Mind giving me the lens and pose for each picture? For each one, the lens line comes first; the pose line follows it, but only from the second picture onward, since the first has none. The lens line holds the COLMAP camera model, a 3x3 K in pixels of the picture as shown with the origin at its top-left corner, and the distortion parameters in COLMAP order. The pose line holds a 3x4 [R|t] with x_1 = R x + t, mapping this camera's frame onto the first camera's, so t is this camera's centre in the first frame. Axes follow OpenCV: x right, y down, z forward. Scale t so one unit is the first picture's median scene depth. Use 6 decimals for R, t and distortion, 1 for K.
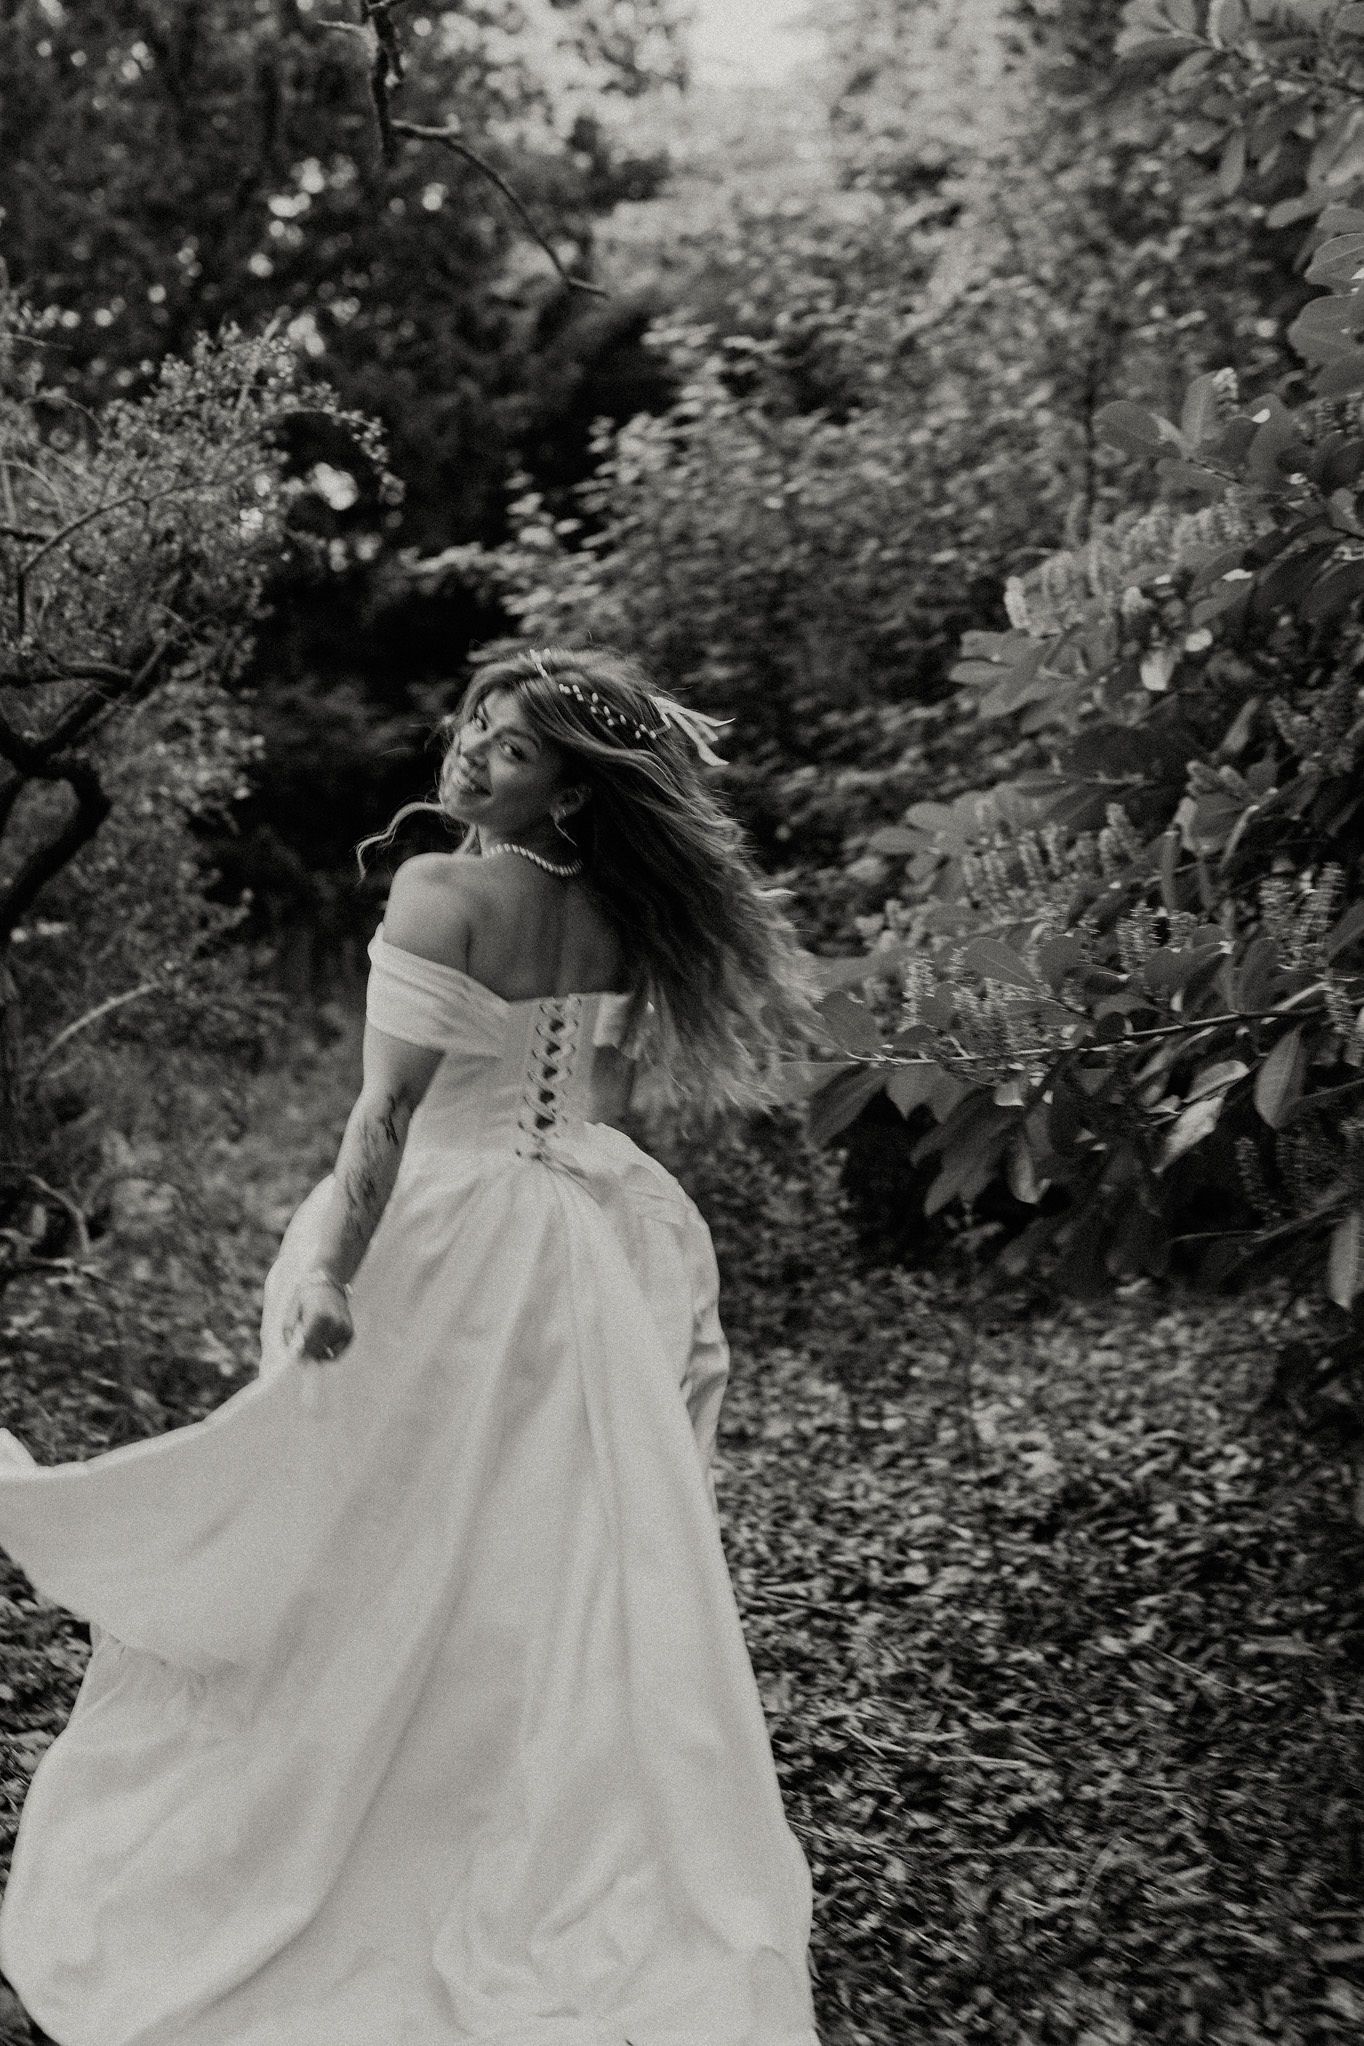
lens RADIAL K [[2964.2, 0, 684.8], [0, 2964.2, 1063.4], [0, 0, 1]] dist [-0.025772, 0.092811]
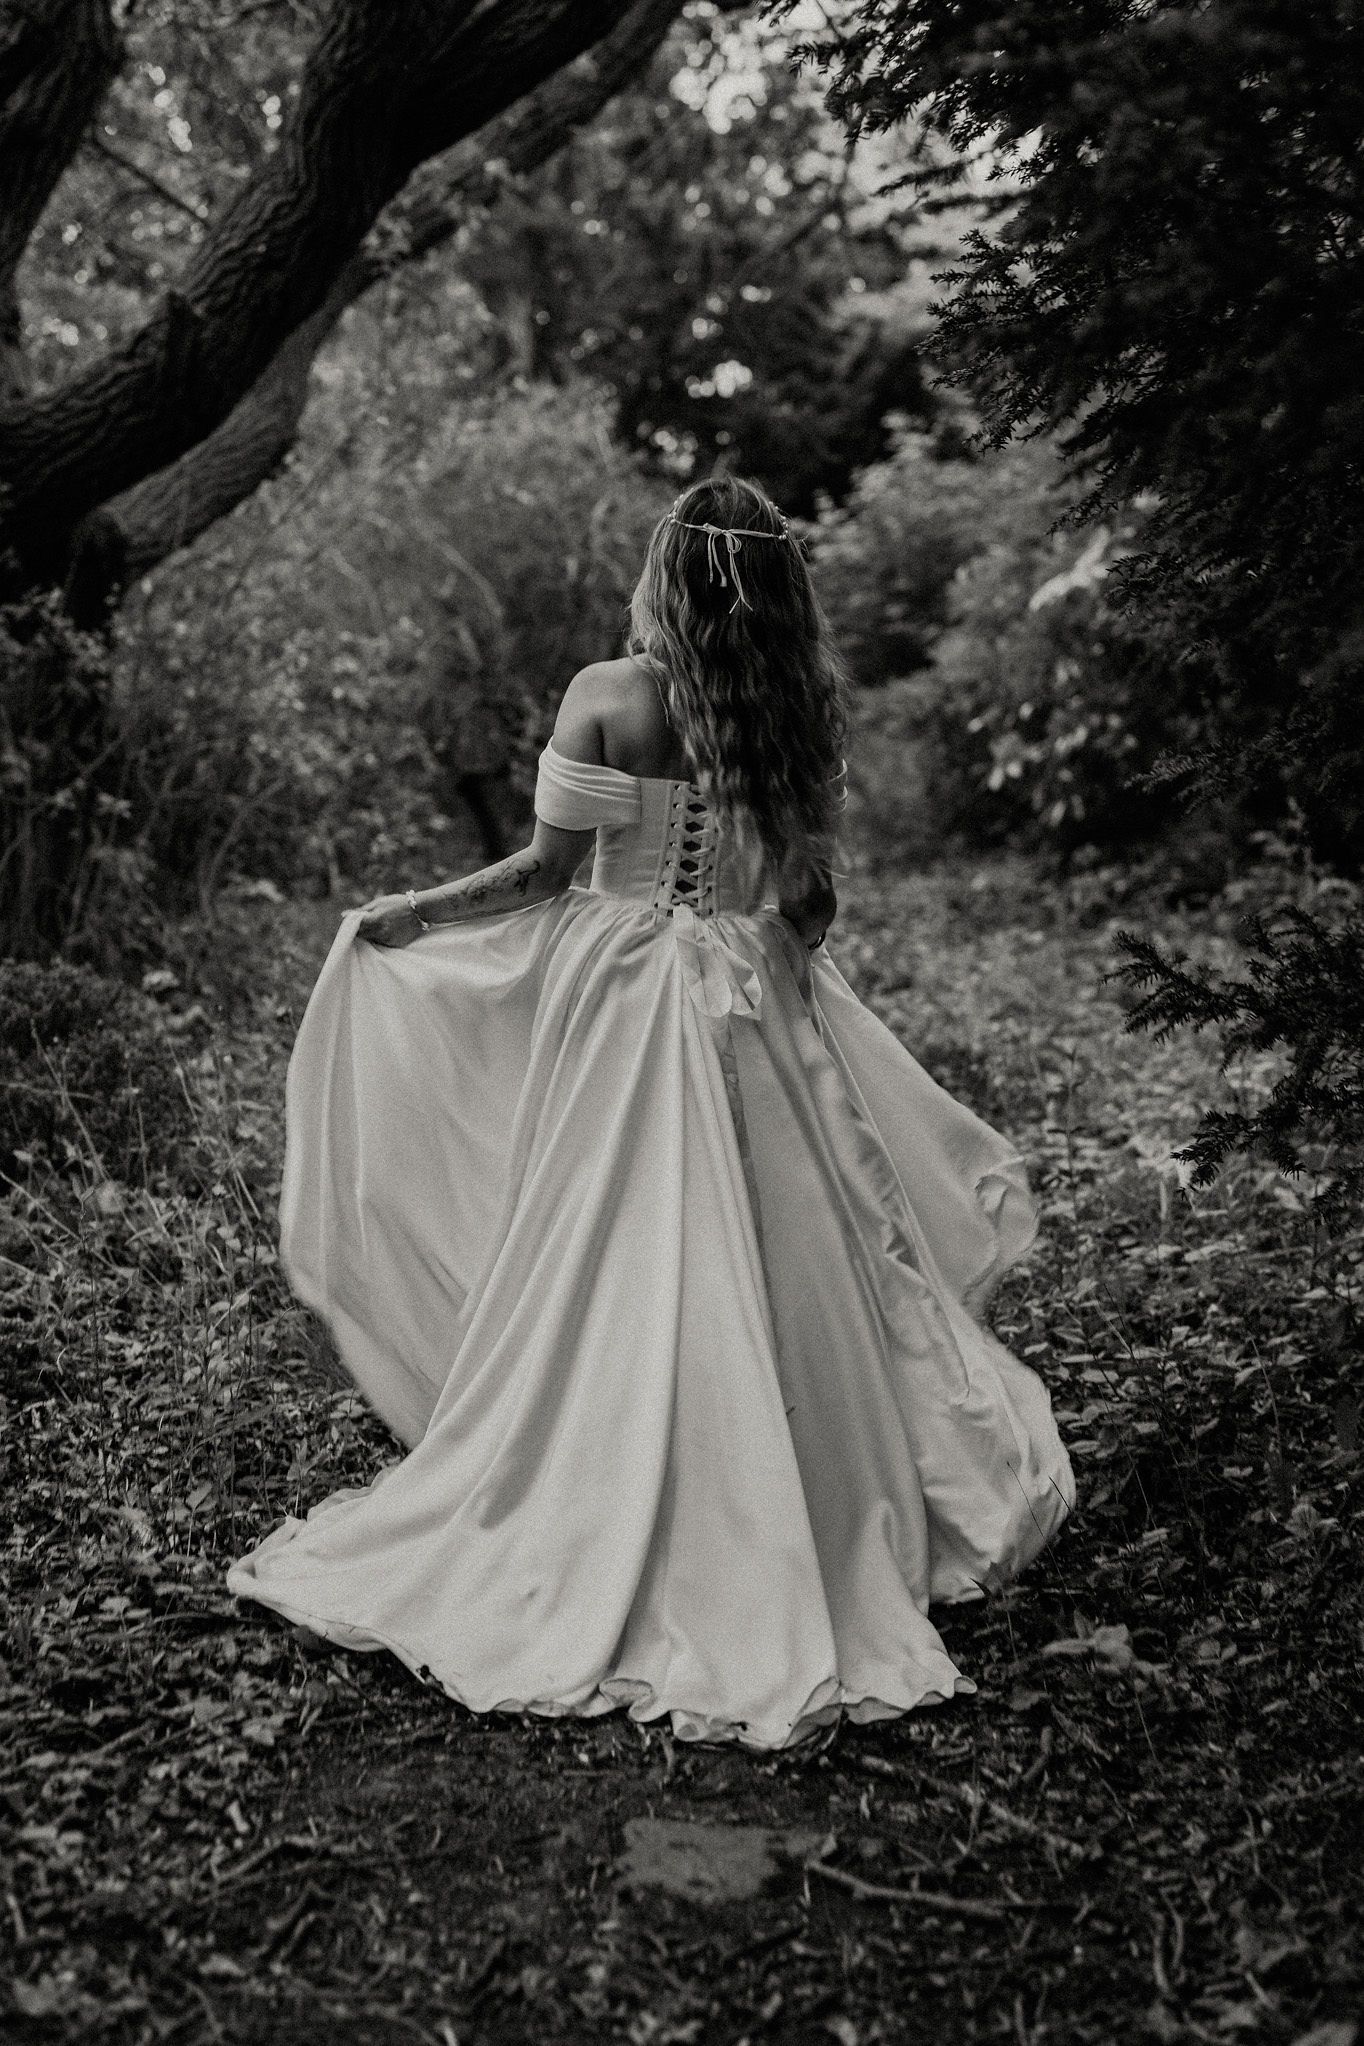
lens RADIAL K [[2017.7, 0, 676.7], [0, 2017.7, 913.4], [0, 0, 1]] dist [-0.000386, 0.006562]
pose [[0.989992, 0.039843, -0.135381, 0.052558], [-0.034881, 0.998637, 0.038831, 0.060581], [0.136744, -0.033720, 0.990032, -0.506429]]
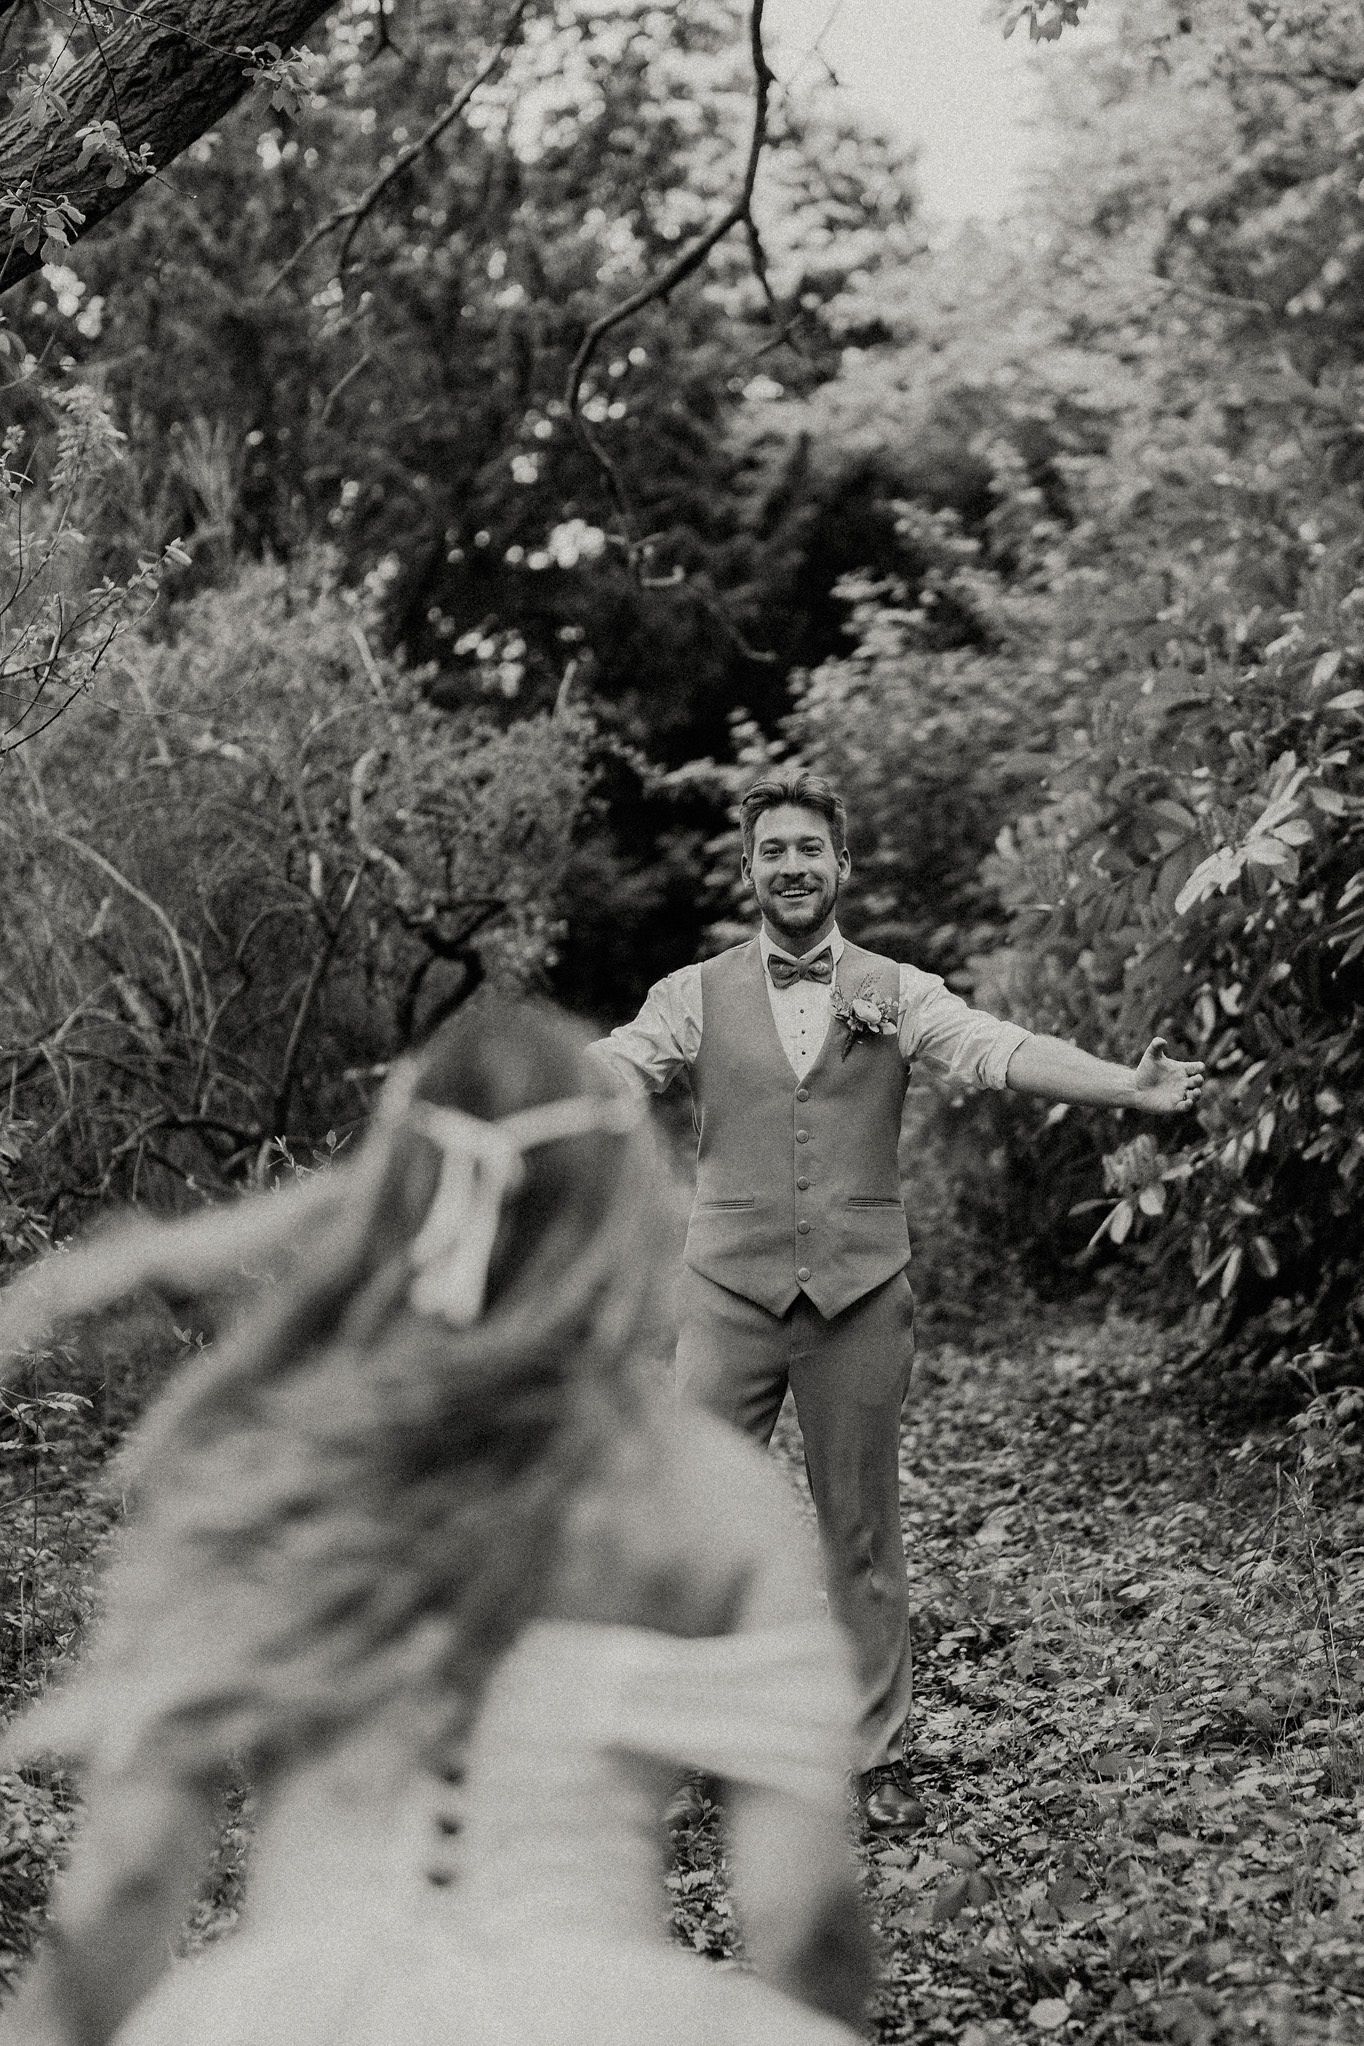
lens RADIAL K [[2964.2, 0, 684.8], [0, 2964.2, 1063.4], [0, 0, 1]] dist [-0.025772, 0.092811]
pose [[0.995627, -0.037031, -0.085765, 0.027297], [0.032874, 0.998239, -0.049380, 0.023243], [0.087442, 0.046344, 0.995091, -0.306858]]
